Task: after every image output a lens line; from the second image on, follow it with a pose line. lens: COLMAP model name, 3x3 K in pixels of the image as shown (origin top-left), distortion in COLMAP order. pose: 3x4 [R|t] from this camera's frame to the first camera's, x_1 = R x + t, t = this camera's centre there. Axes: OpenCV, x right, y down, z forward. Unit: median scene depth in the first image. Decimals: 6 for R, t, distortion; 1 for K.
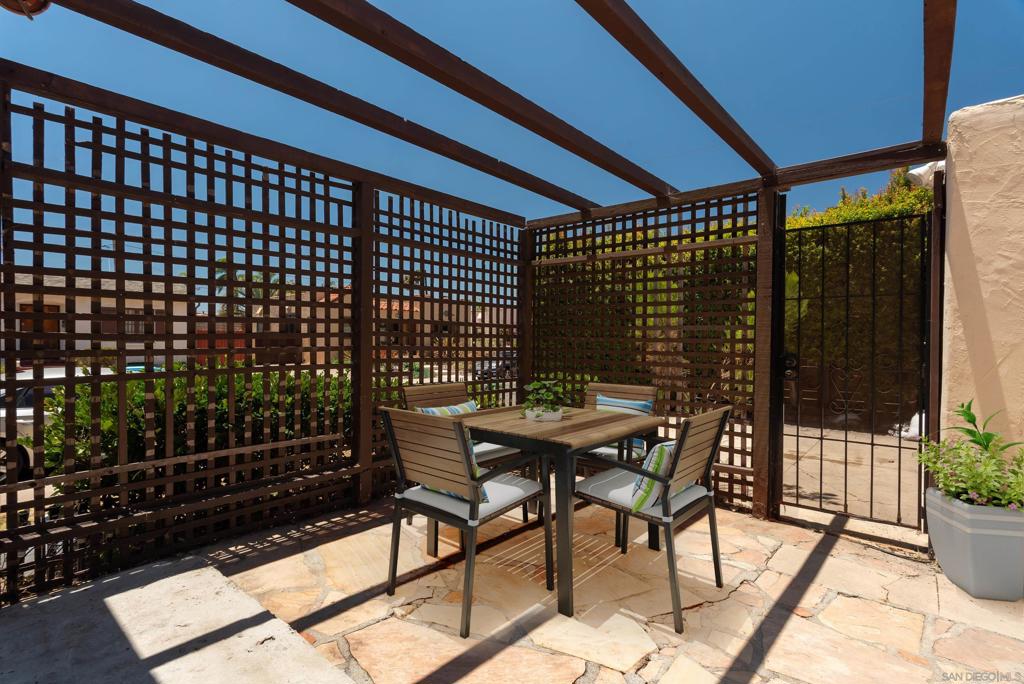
lens RADIAL K [[497.5, 0, 511.3], [0, 497.5, 345.6], [0, 0, 1]] dist [0.004205, 0.000348]
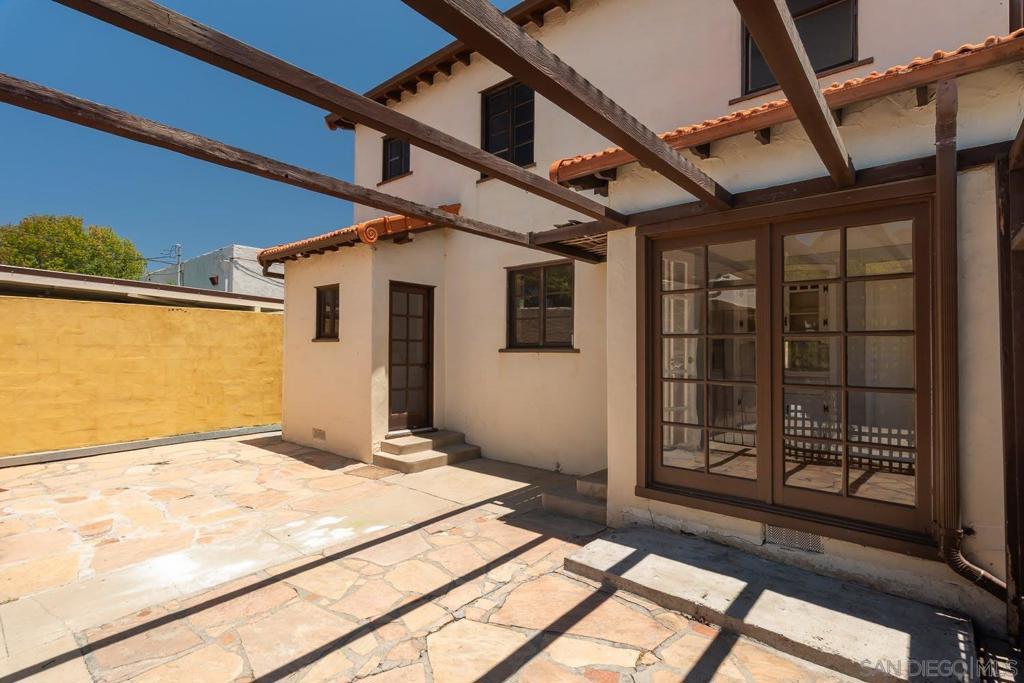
lens RADIAL K [[497.5, 0, 513.2], [0, 497.5, 341.0], [0, 0, 1]] dist [0.004205, 0.000348]
pose [[-0.999897, -0.014342, -0.001089, 0.061426], [-0.014331, 0.999849, -0.009825, -0.096126], [0.001230, -0.009808, -0.999951, 1.616596]]
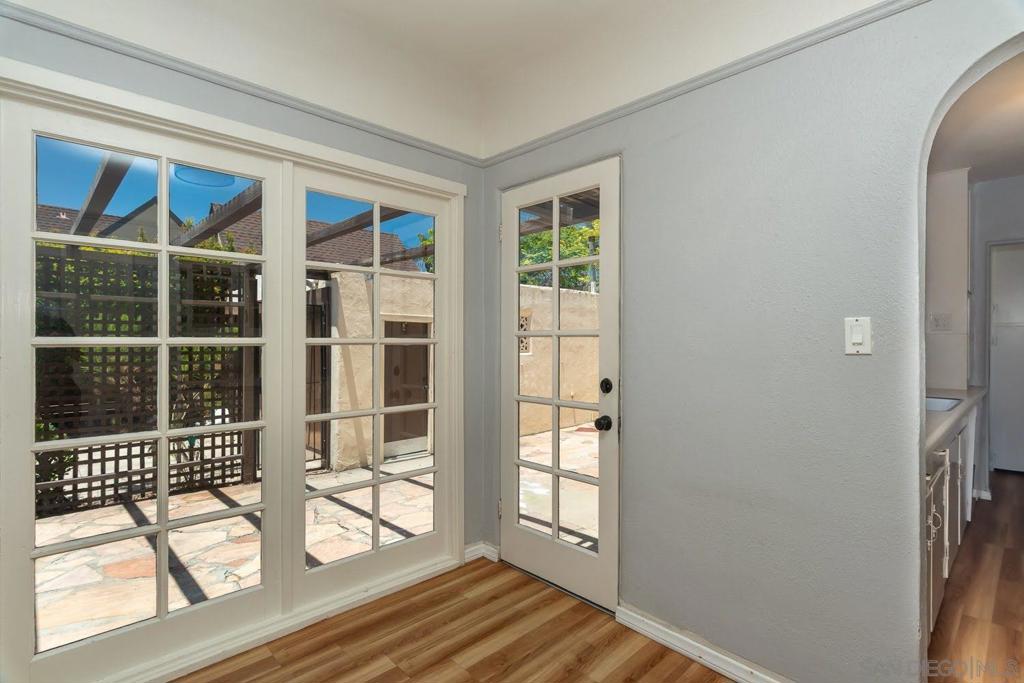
lens RADIAL K [[497.5, 0, 517.5], [0, 497.5, 342.8], [0, 0, 1]] dist [0.004205, 0.000348]
pose [[0.084662, -0.009551, 0.996364, -1.261277], [0.005026, 0.999945, 0.009158, -0.136191], [-0.996397, 0.004233, 0.084705, 0.028584]]
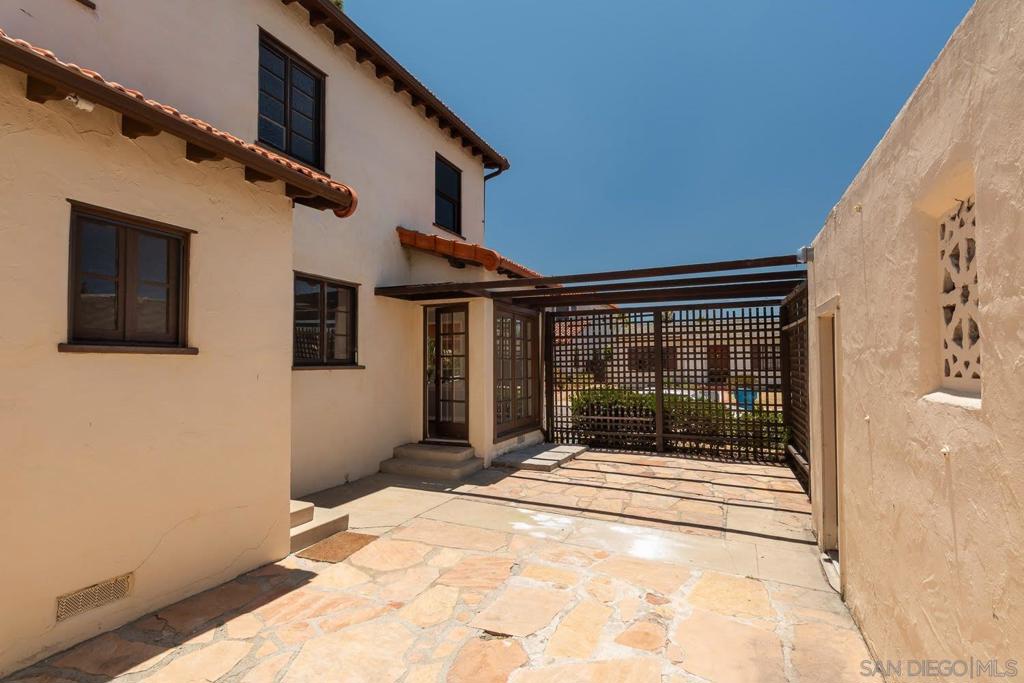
lens RADIAL K [[497.5, 0, 509.0], [0, 497.5, 349.1], [0, 0, 1]] dist [0.004205, 0.000348]
pose [[0.289312, -0.039359, -0.956425, 2.176567], [-0.001695, 0.999132, -0.041629, -0.069174], [0.957233, 0.013665, 0.288994, -0.415334]]
